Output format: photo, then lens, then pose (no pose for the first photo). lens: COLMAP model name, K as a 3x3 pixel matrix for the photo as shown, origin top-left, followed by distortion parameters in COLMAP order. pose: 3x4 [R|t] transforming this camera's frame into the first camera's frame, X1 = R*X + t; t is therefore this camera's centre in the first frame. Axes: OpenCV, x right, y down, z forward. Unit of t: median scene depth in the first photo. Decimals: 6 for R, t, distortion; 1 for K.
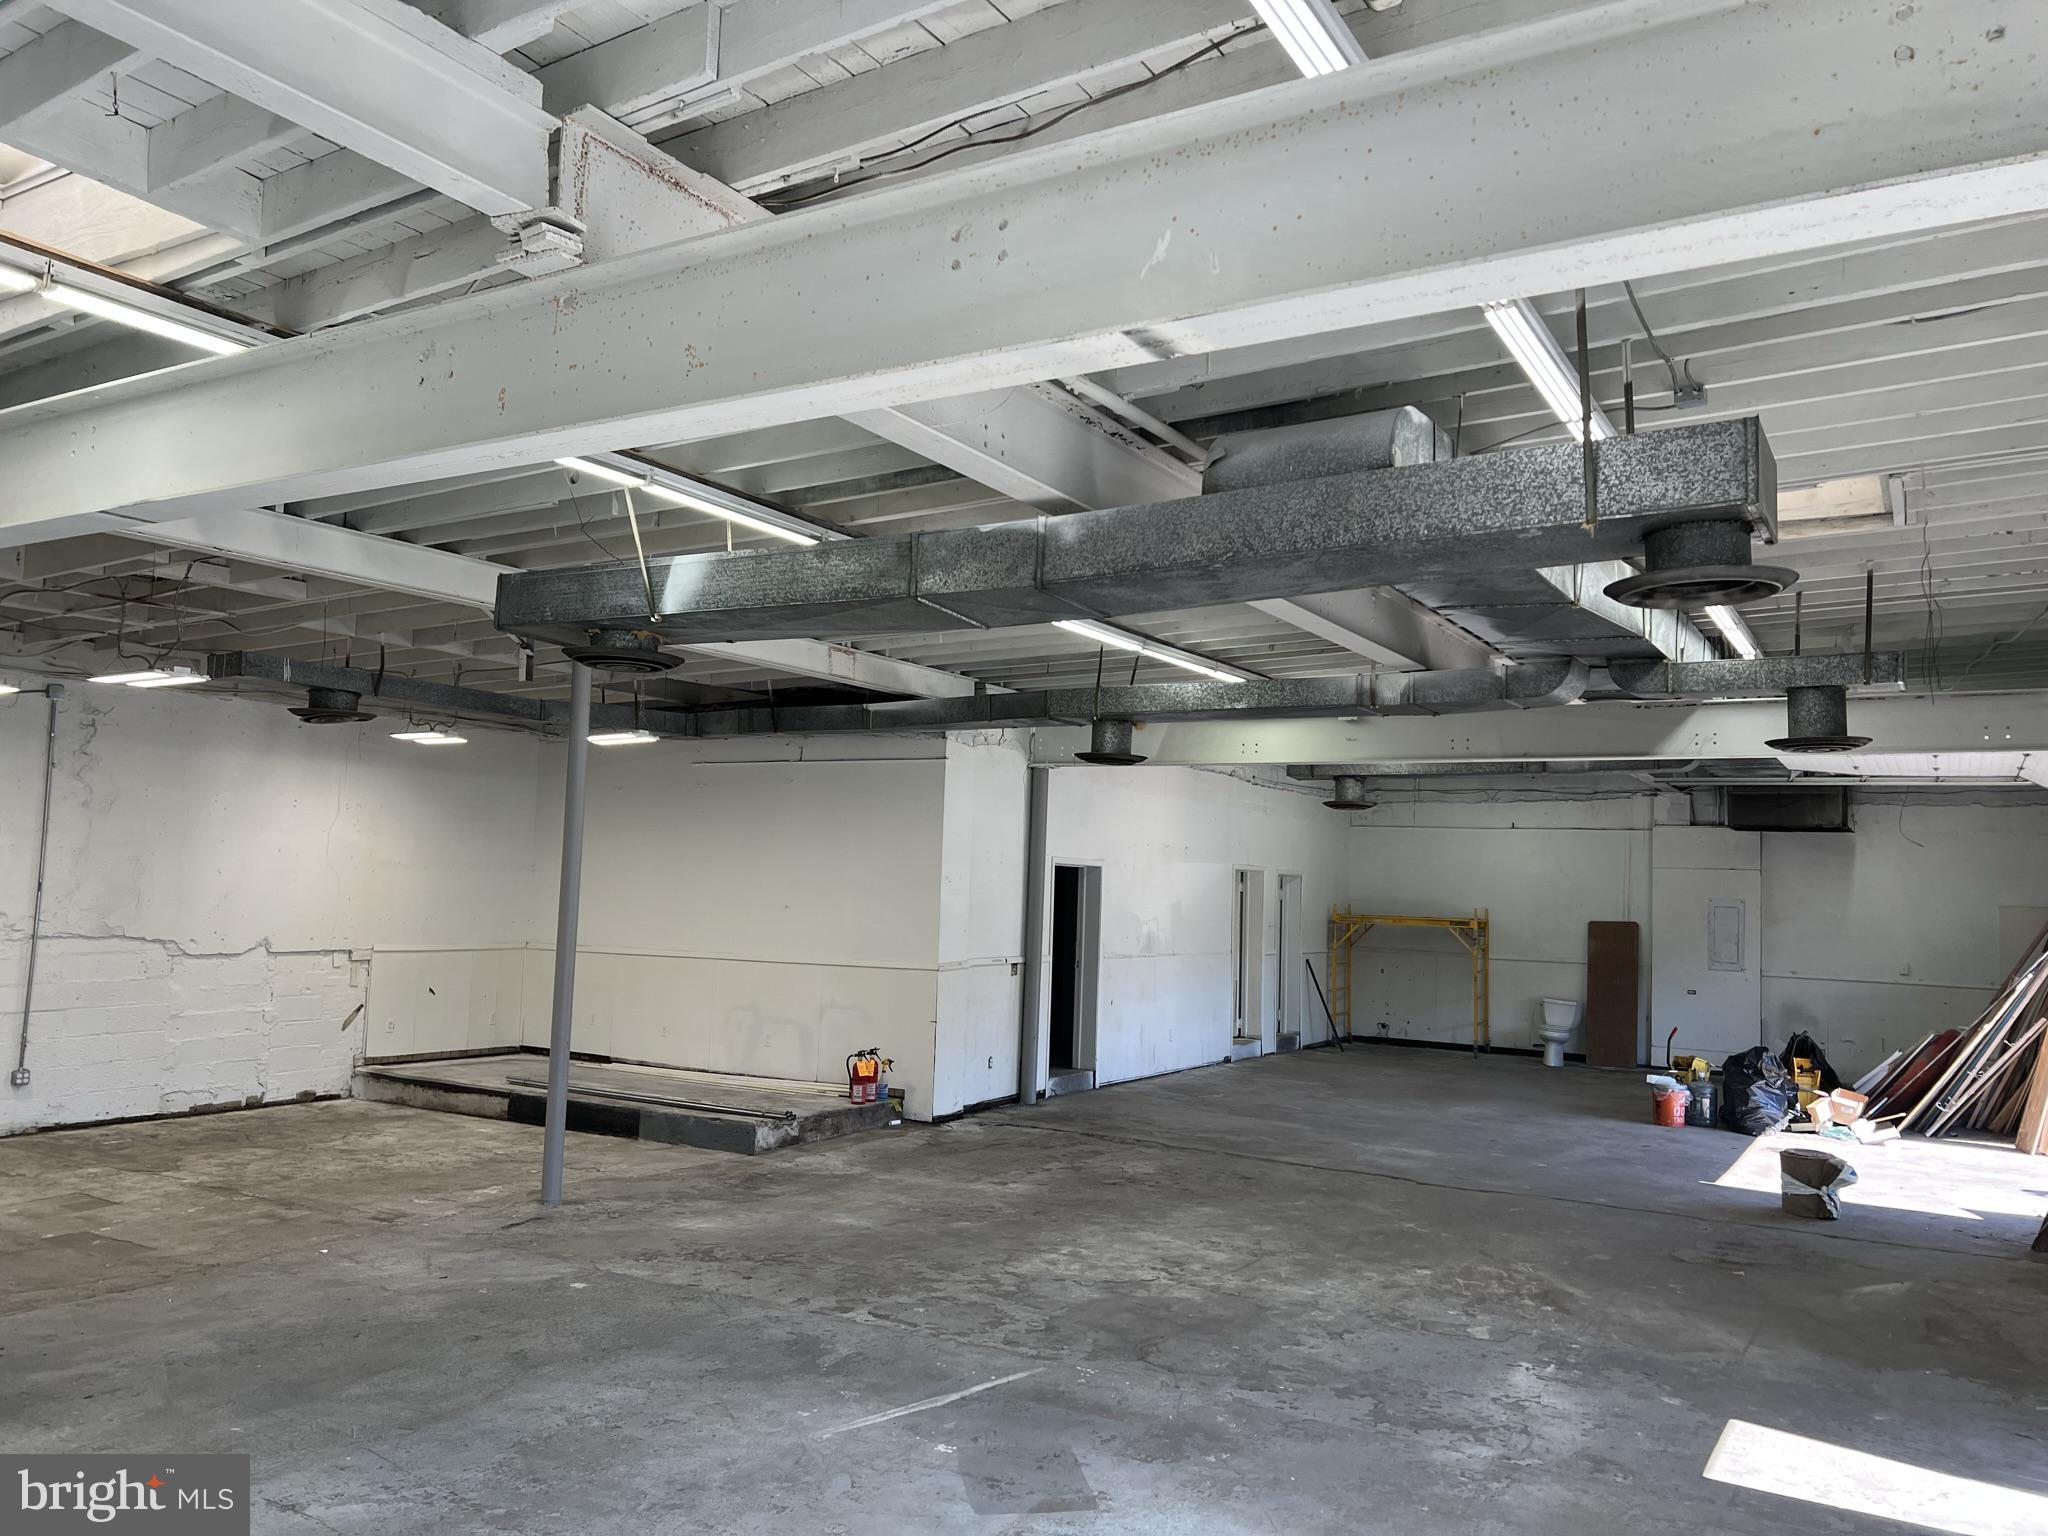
lens RADIAL K [[1522.7, 0, 1022.6], [0, 1522.7, 794.8], [0, 0, 1]] dist [0.064920, -0.074865]
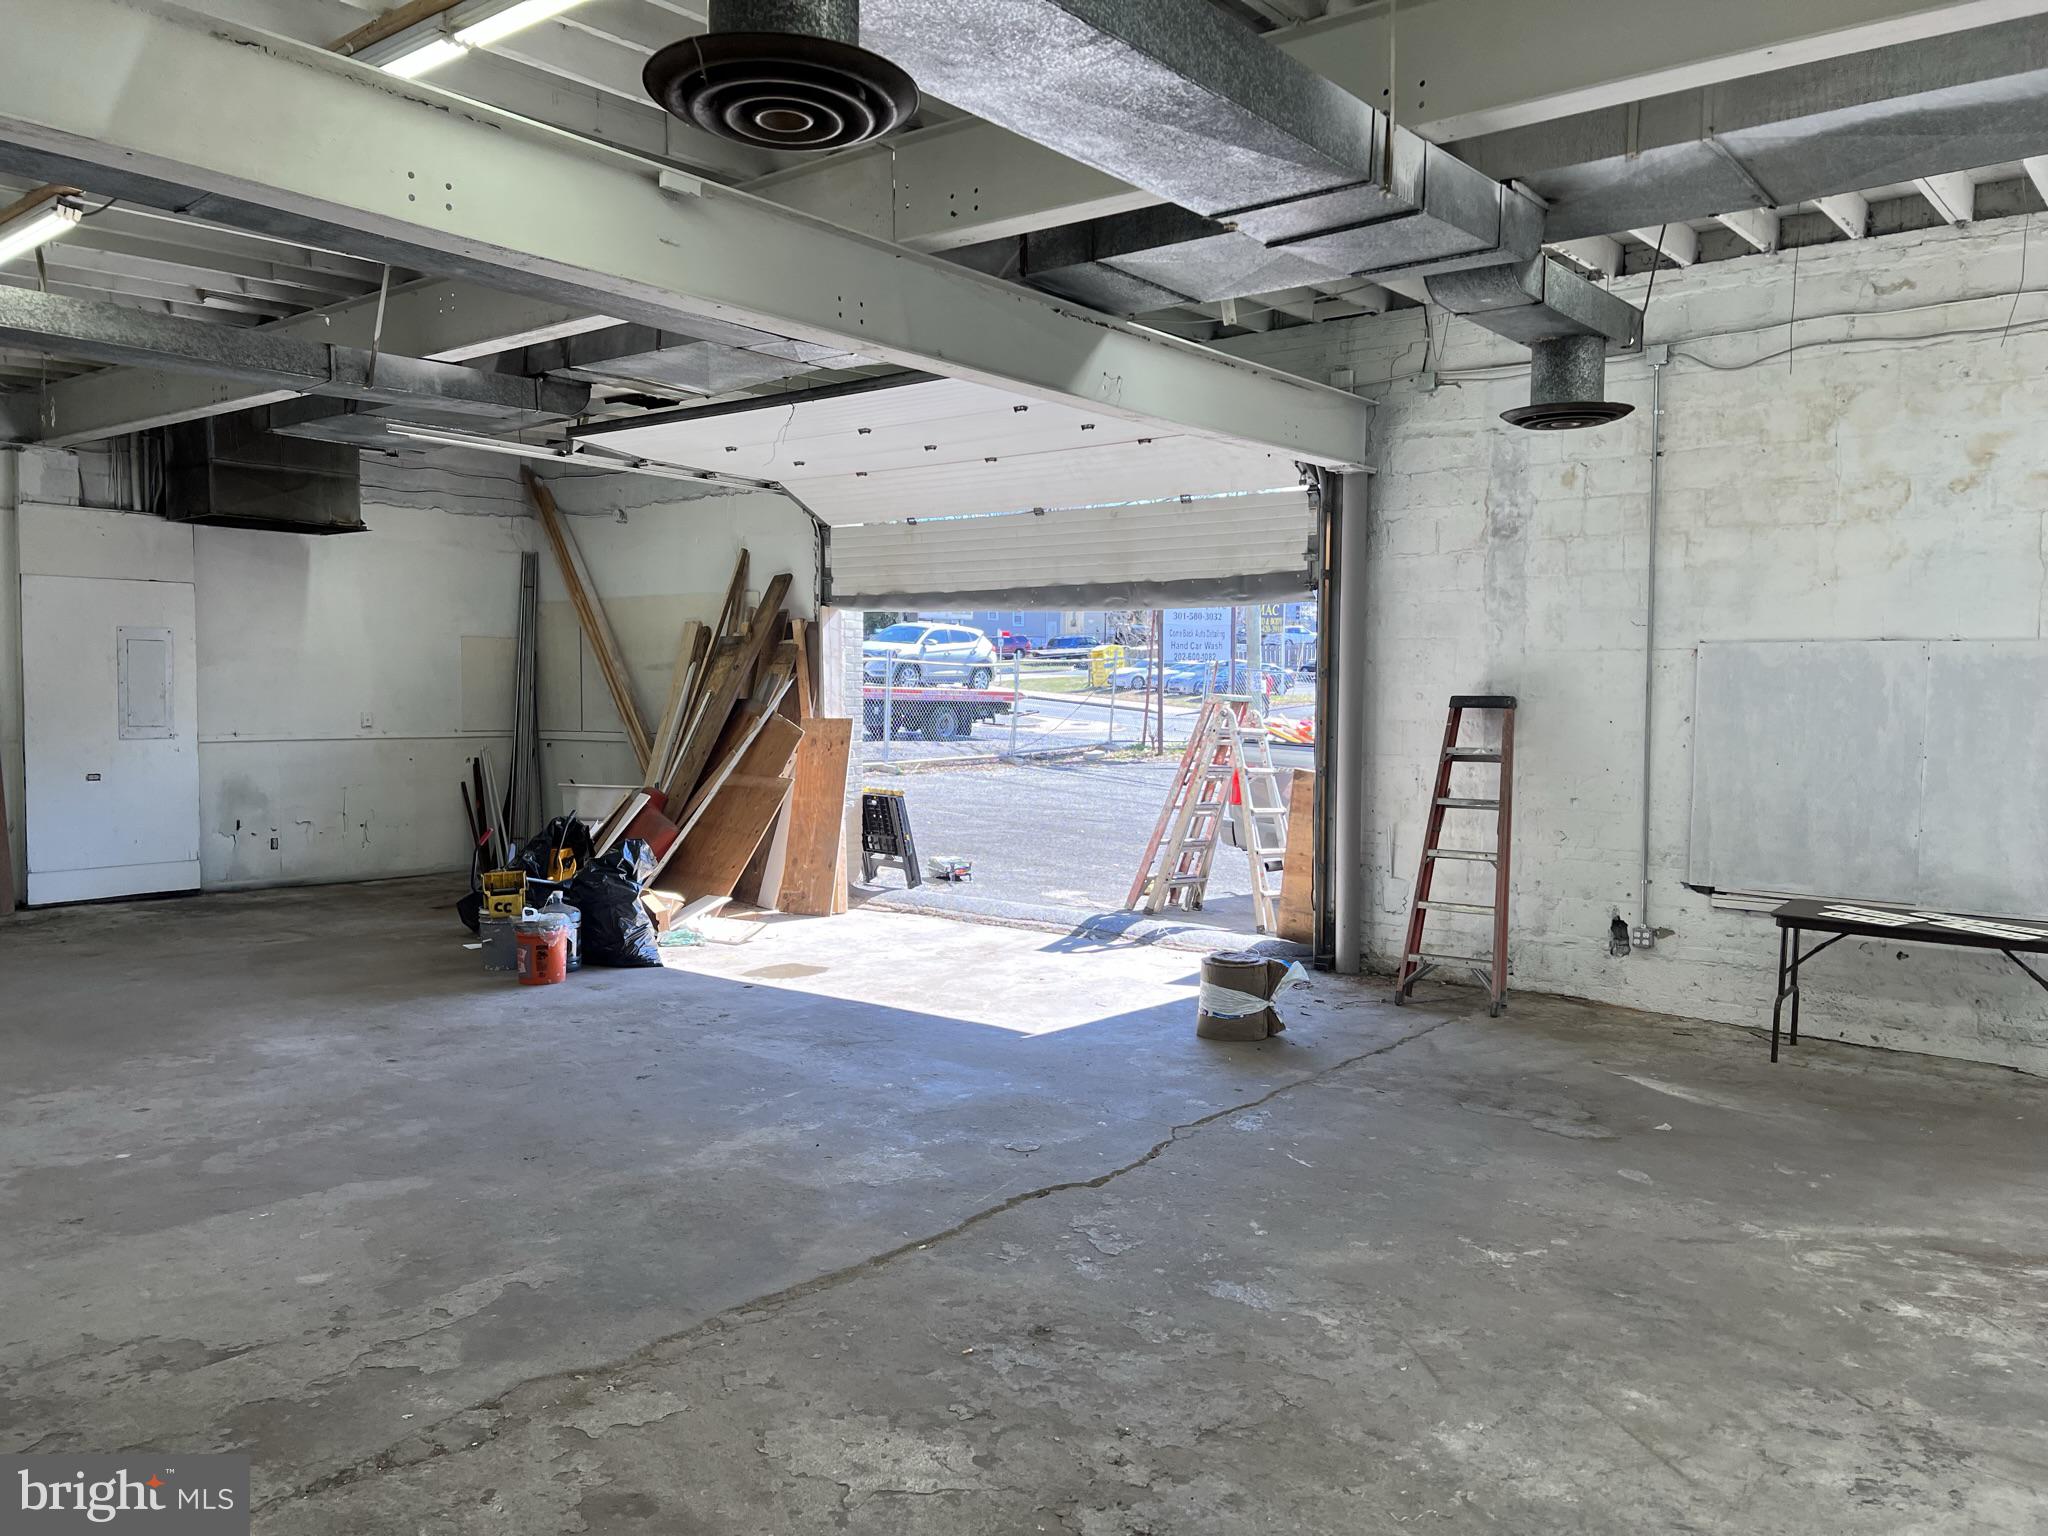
lens RADIAL K [[1522.7, 0, 1018.1], [0, 1522.7, 766.8], [0, 0, 1]] dist [0.064920, -0.074865]
pose [[0.132449, -0.086652, 0.987395, -0.327780], [-0.065746, 0.993209, 0.095982, 0.099821], [-0.989007, -0.077630, 0.125853, 1.387493]]
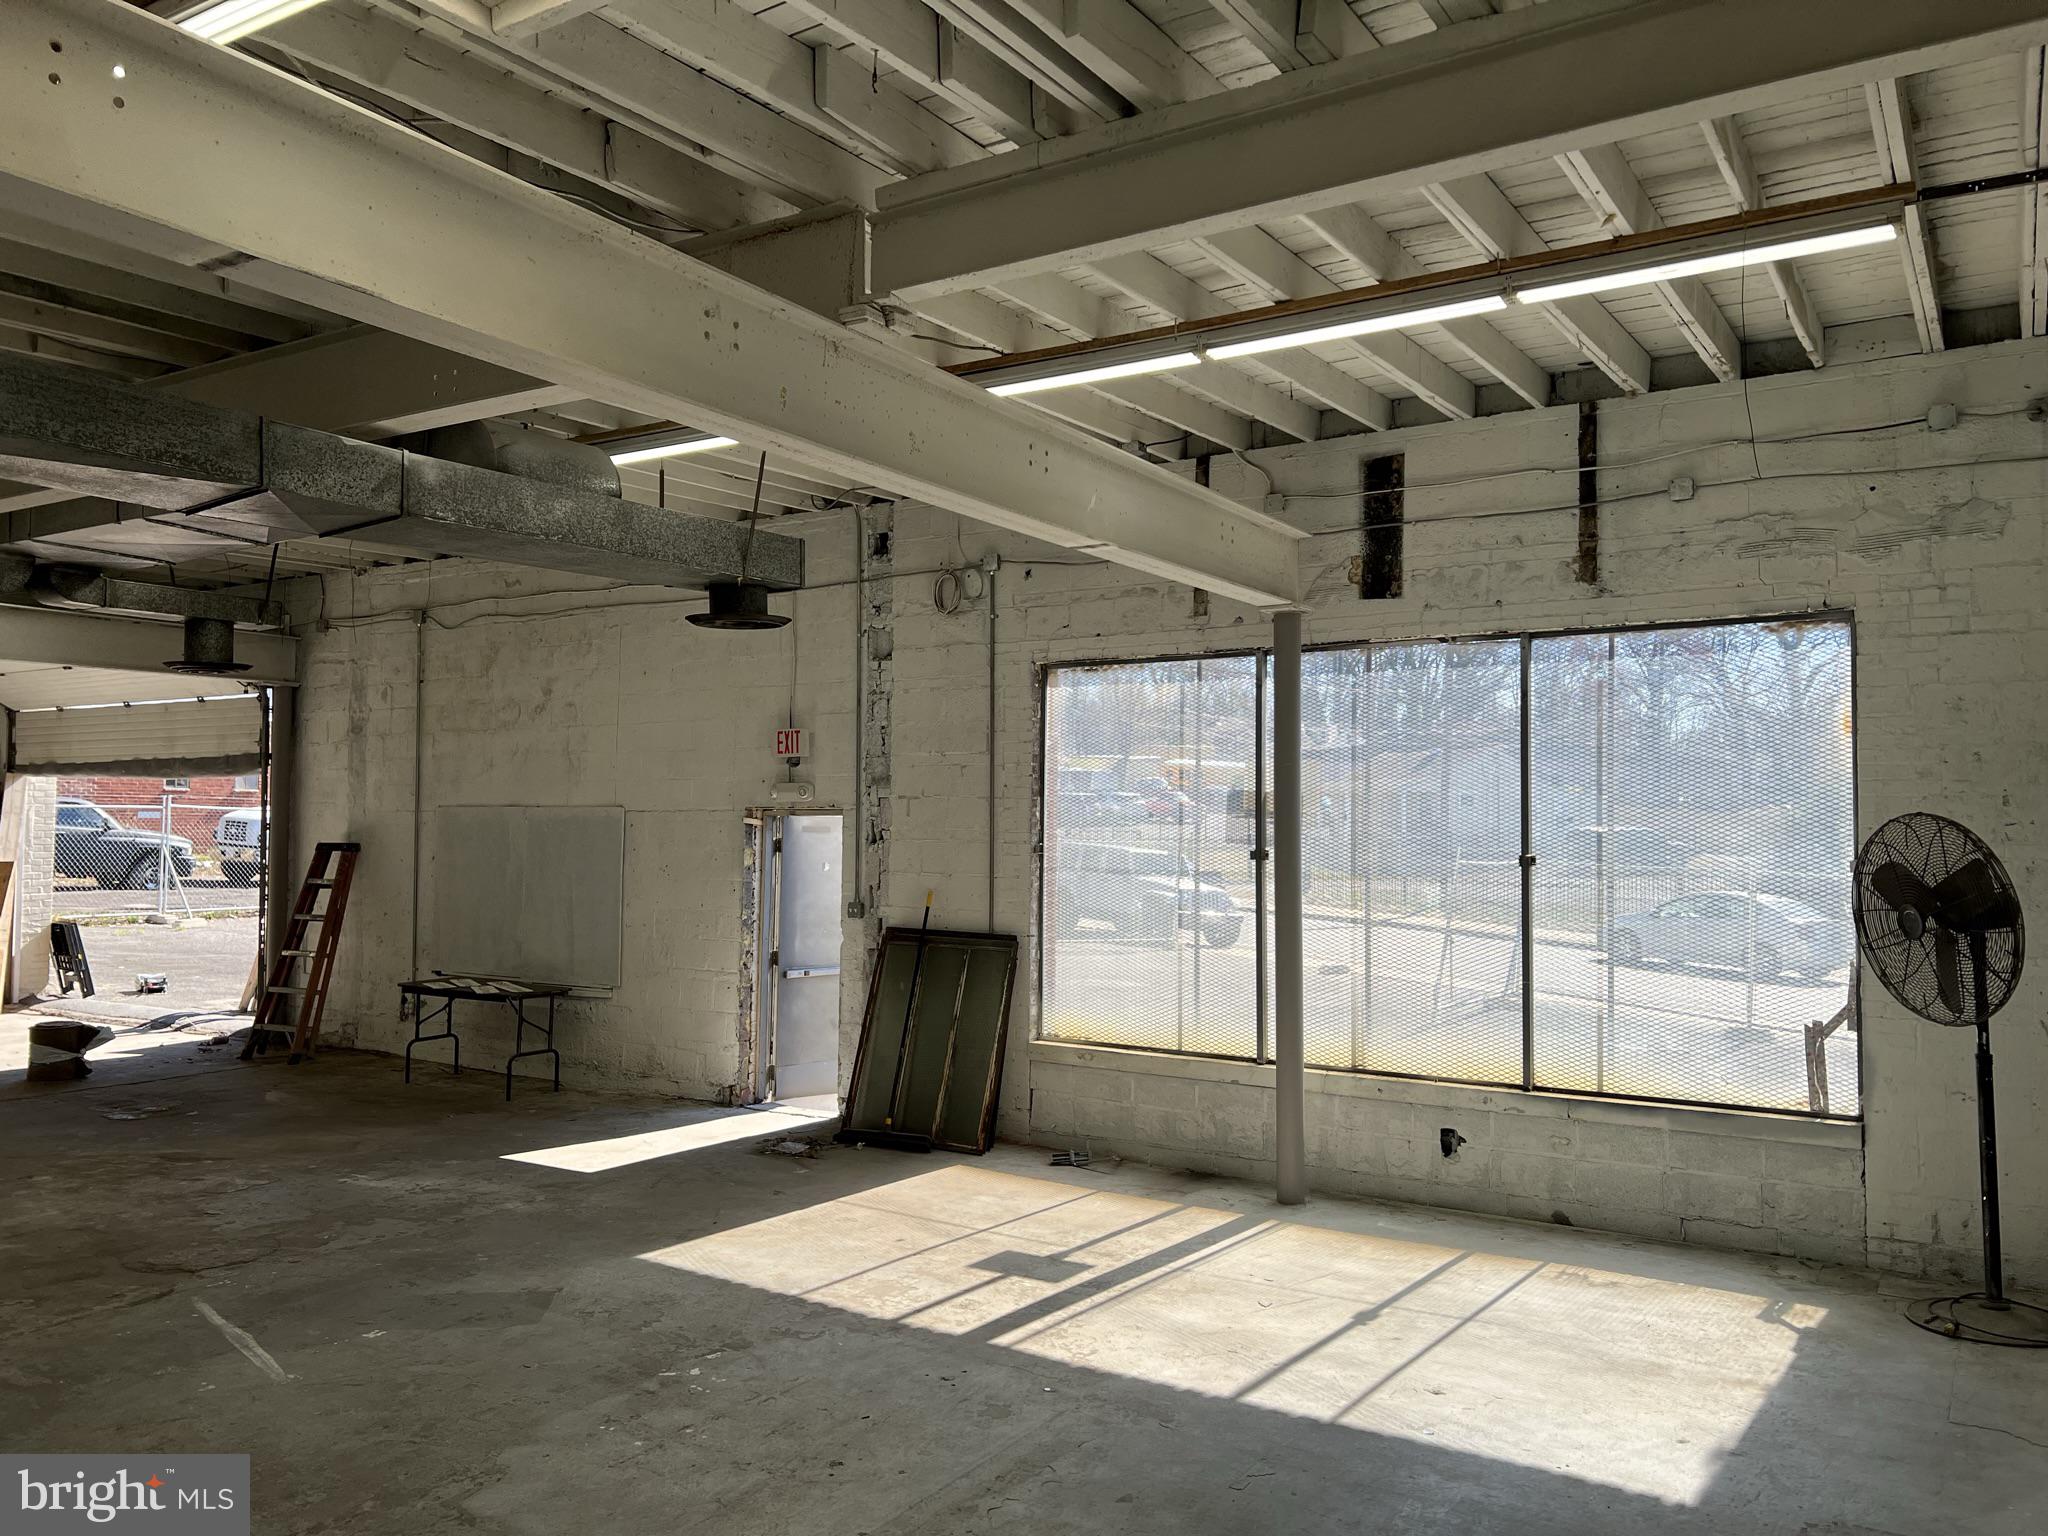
lens RADIAL K [[1522.7, 0, 1013.4], [0, 1522.7, 762.3], [0, 0, 1]] dist [0.064920, -0.074865]
pose [[0.022941, 0.010172, 0.999685, -0.796303], [-0.067575, 0.997677, -0.008601, 0.011131], [-0.997450, -0.067357, 0.023575, 0.410882]]
